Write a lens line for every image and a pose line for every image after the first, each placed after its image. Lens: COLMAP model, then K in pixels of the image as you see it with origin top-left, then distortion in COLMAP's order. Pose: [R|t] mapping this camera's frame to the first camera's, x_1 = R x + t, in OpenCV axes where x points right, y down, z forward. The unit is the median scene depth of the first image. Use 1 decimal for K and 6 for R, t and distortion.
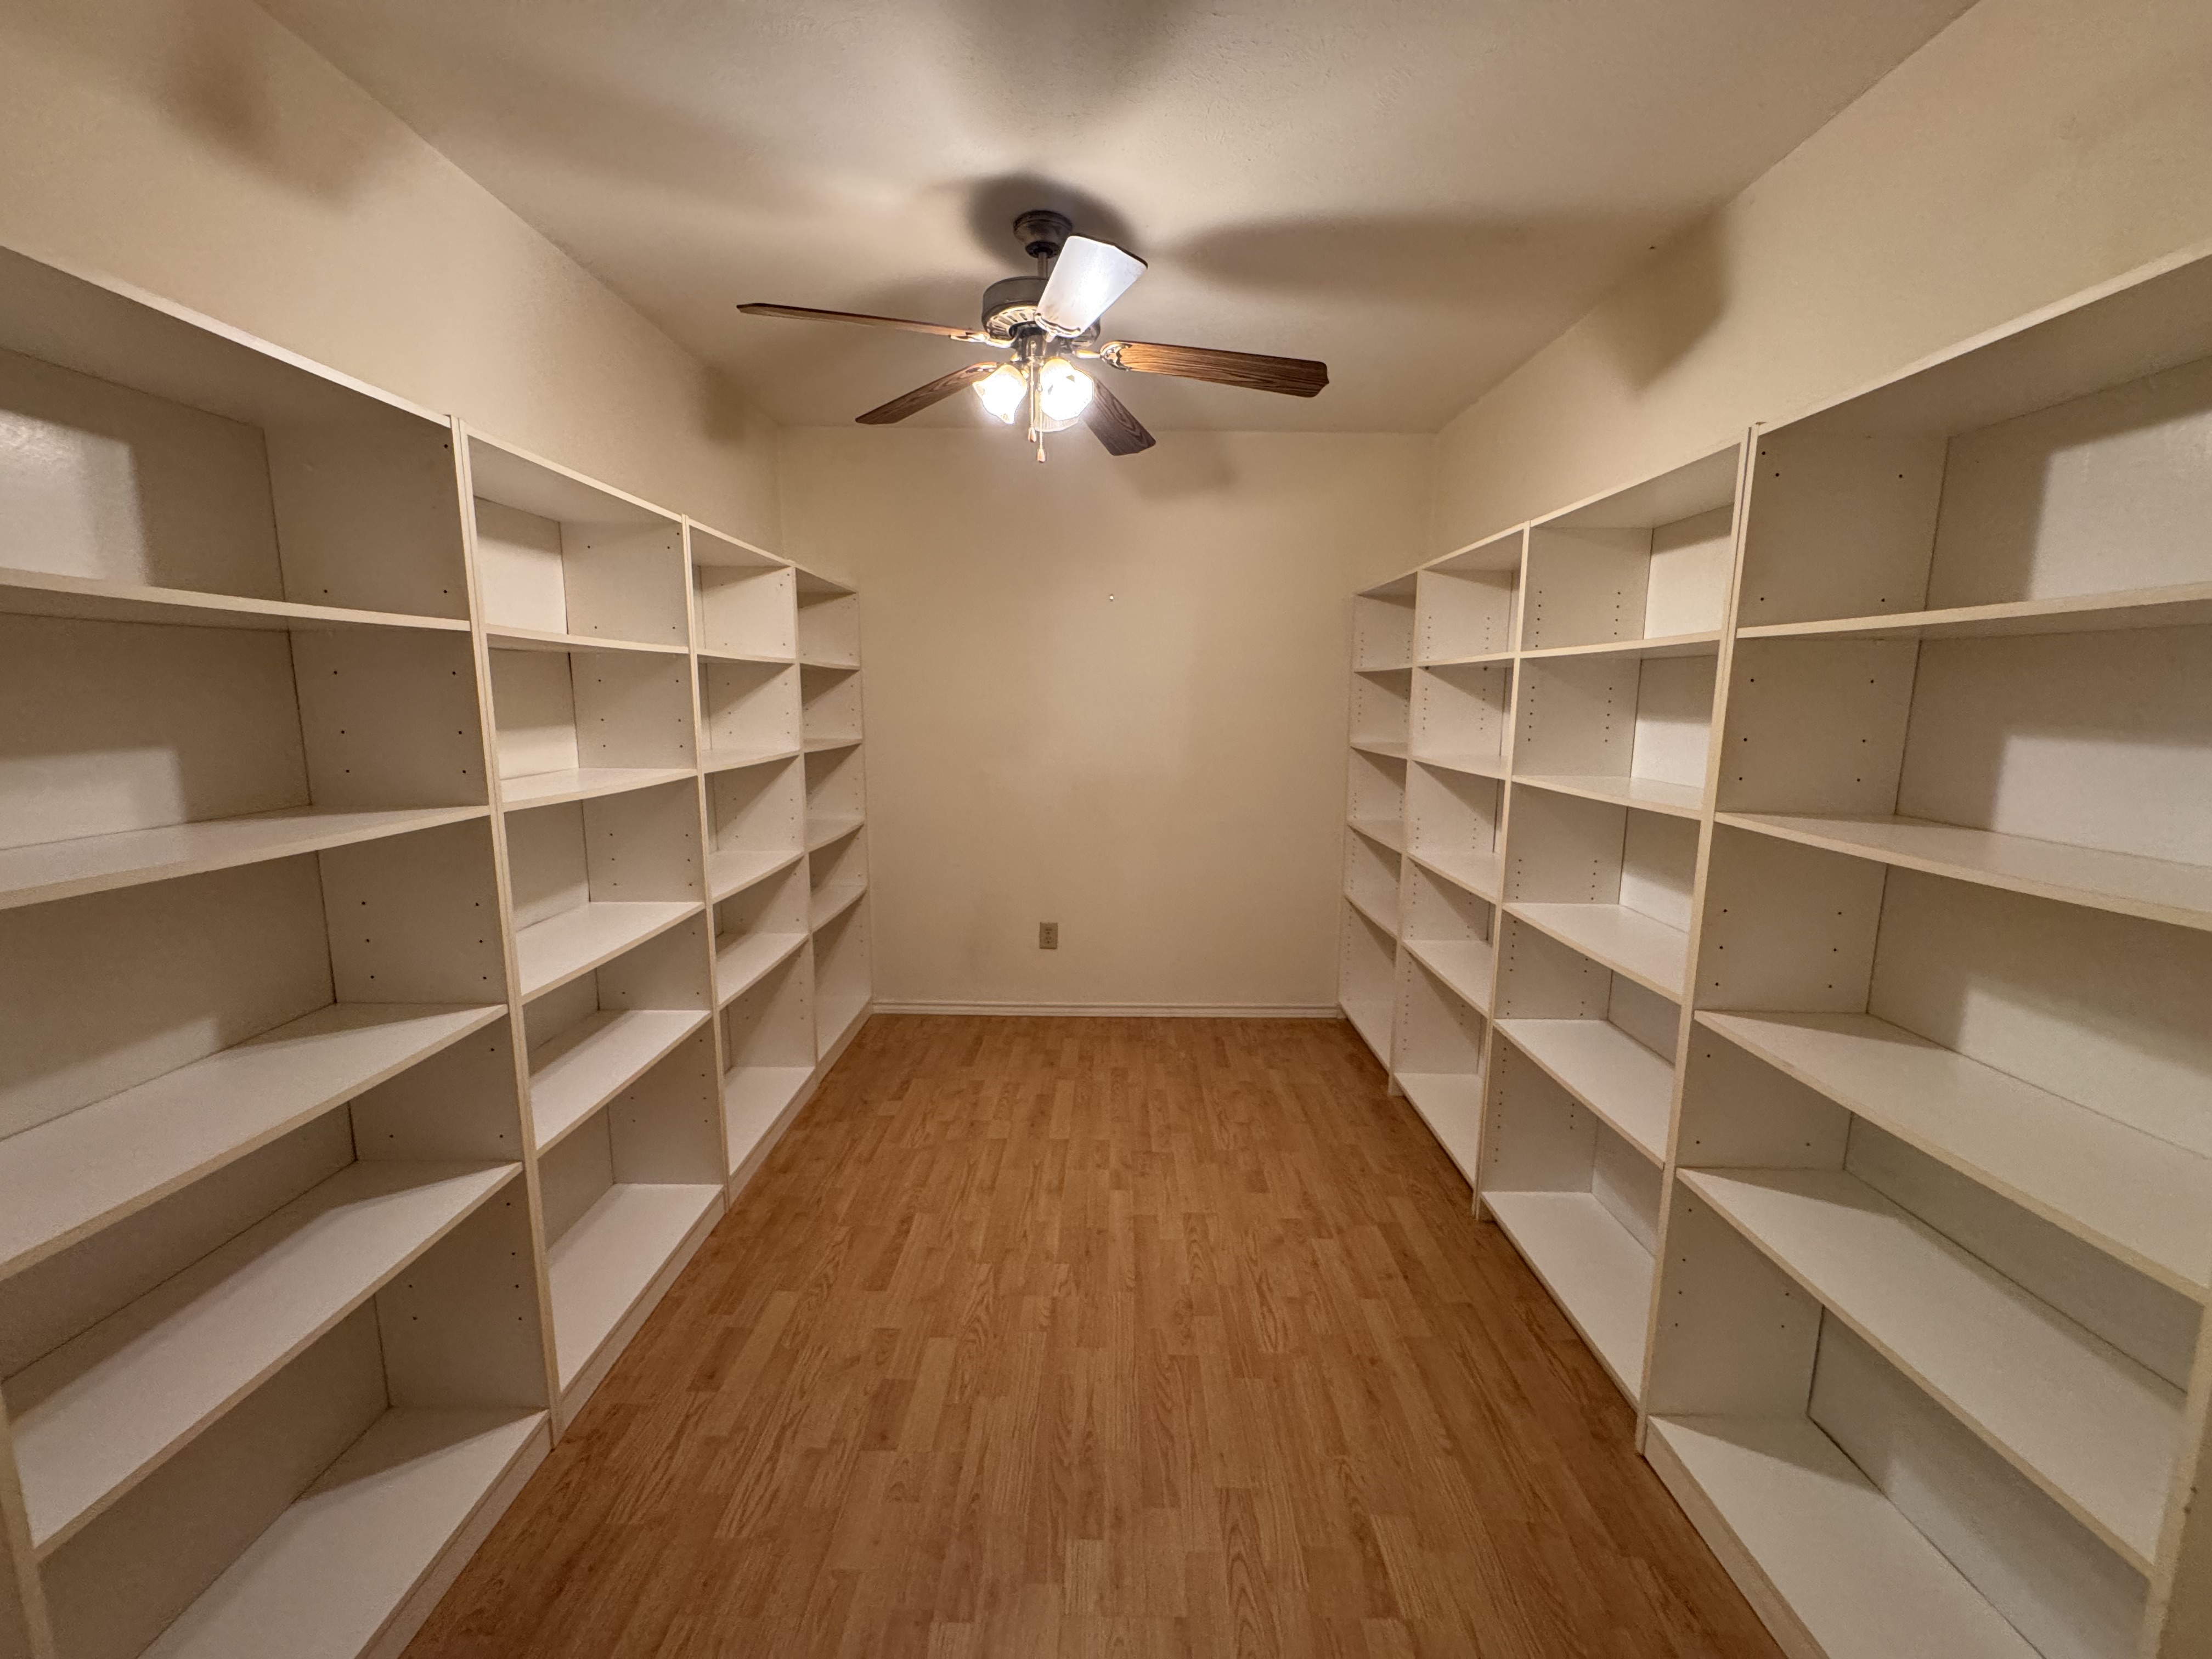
lens RADIAL K [[885.4, 0, 1112.0], [0, 885.4, 828.2], [0, 0, 1]] dist [0.000280, 0.000088]
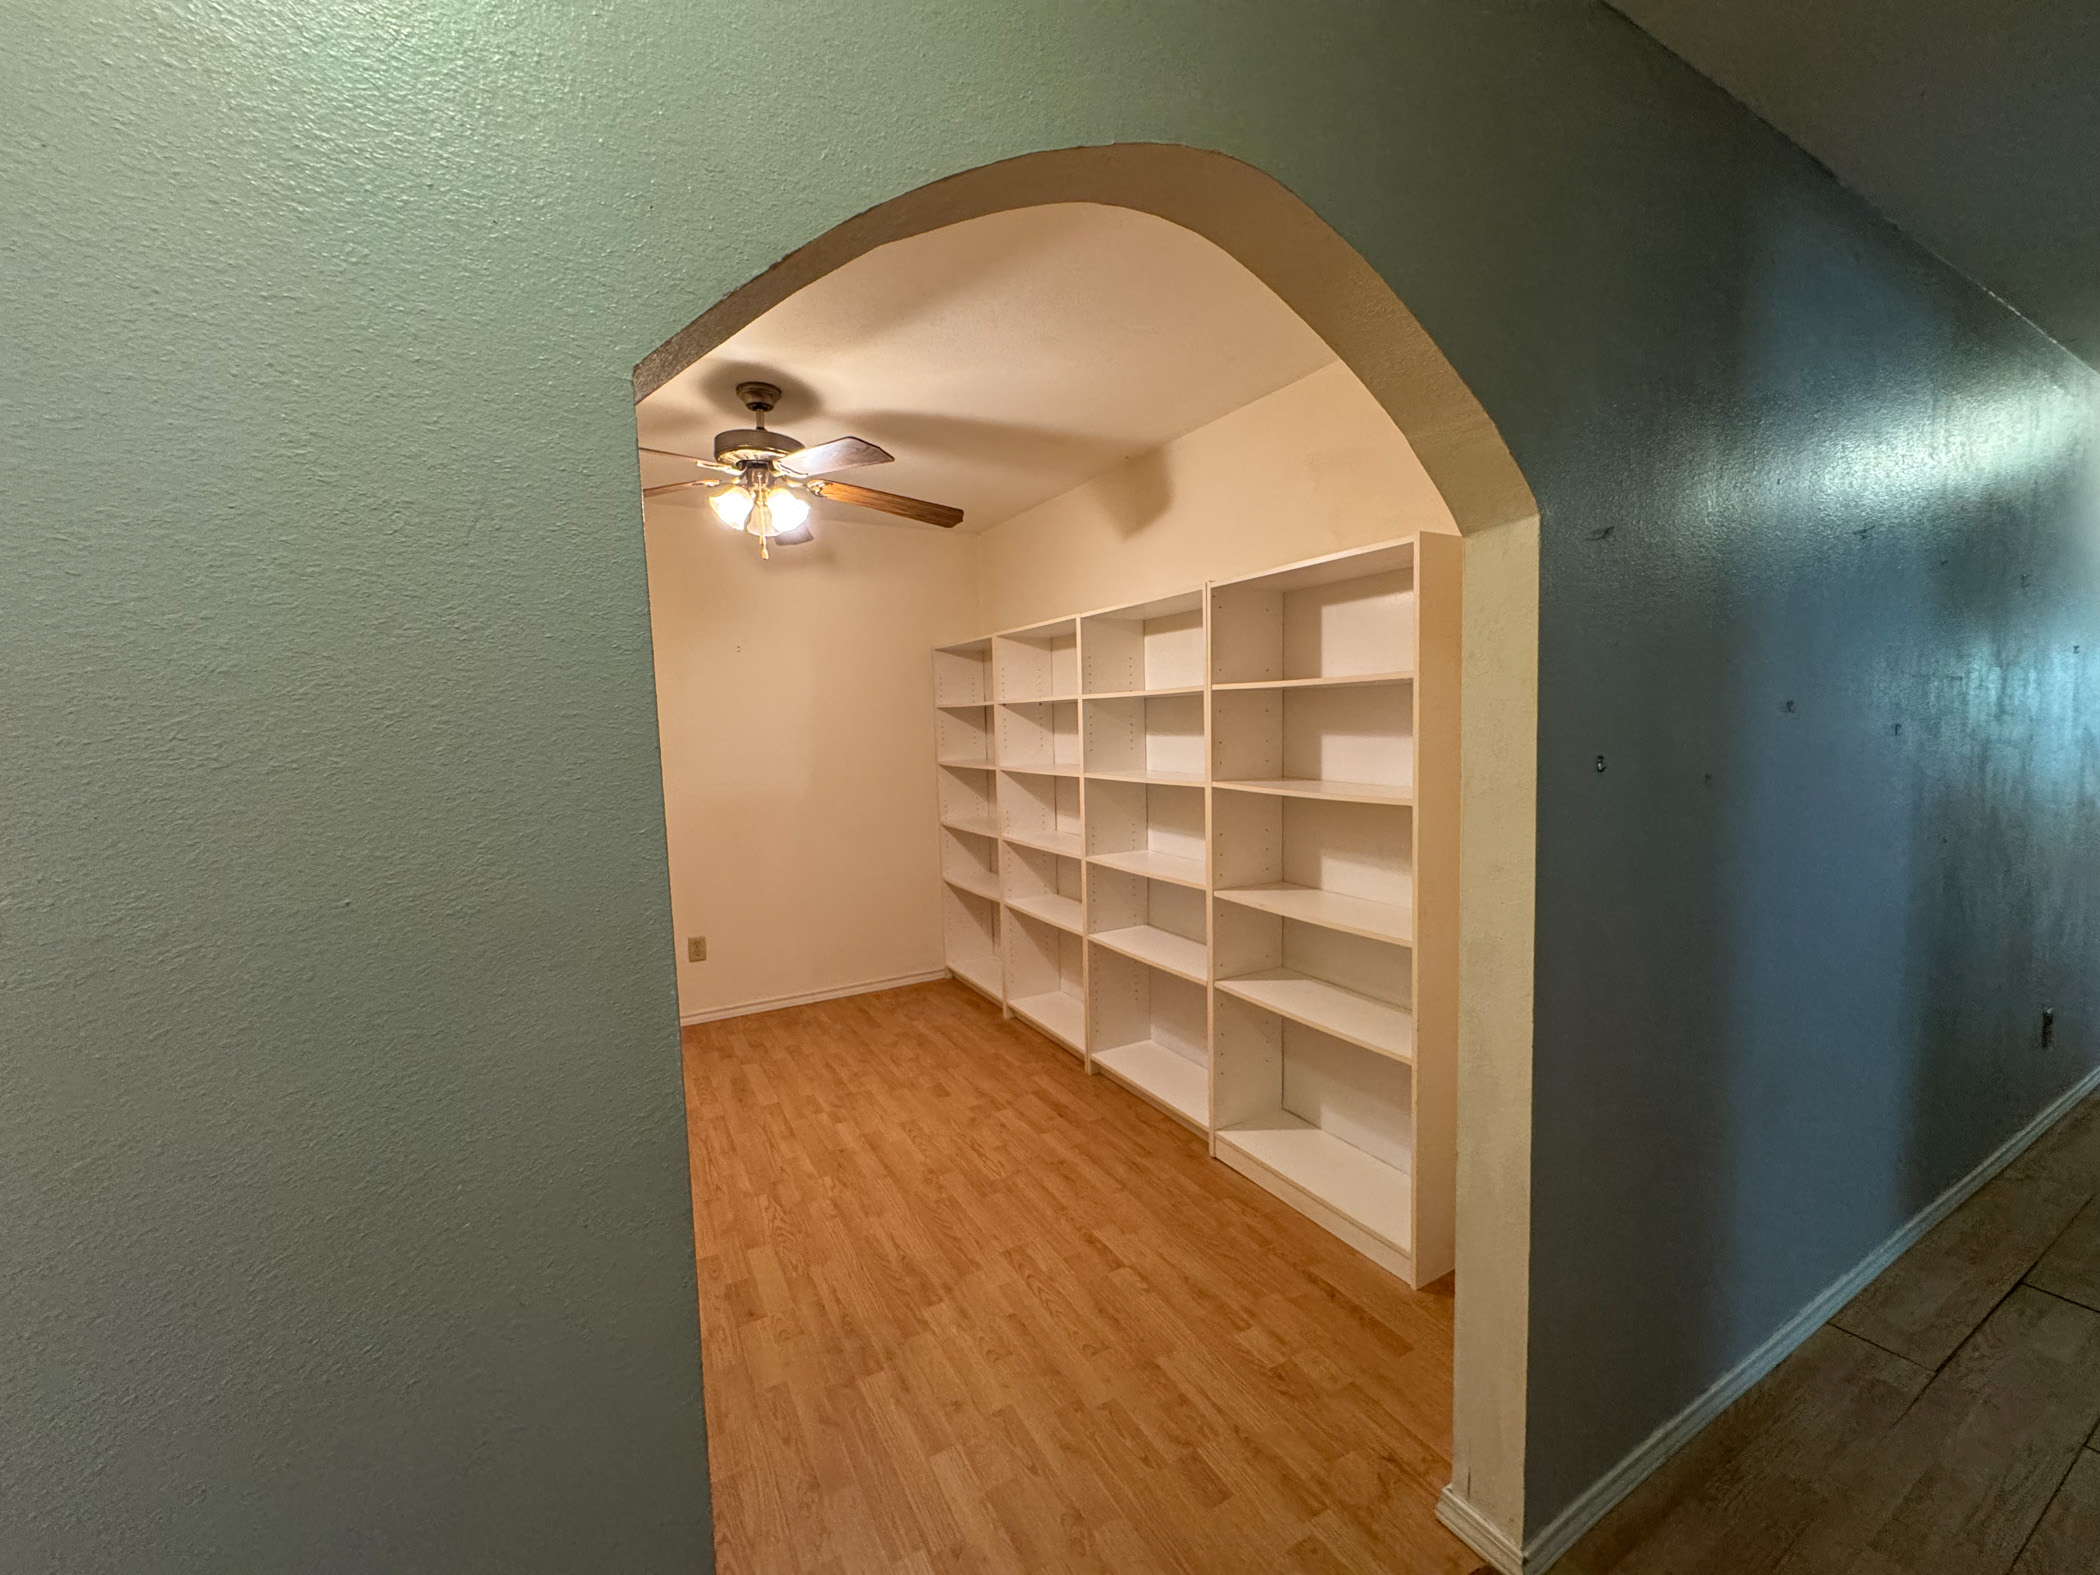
lens RADIAL K [[840.6, 0, 1050.4], [0, 840.6, 792.0], [0, 0, 1]] dist [0.000280, 0.000088]
pose [[0.869881, -0.071530, 0.488047, -0.552639], [0.104821, 0.993637, -0.041199, 0.046184], [-0.481995, 0.086996, 0.871844, -0.434410]]
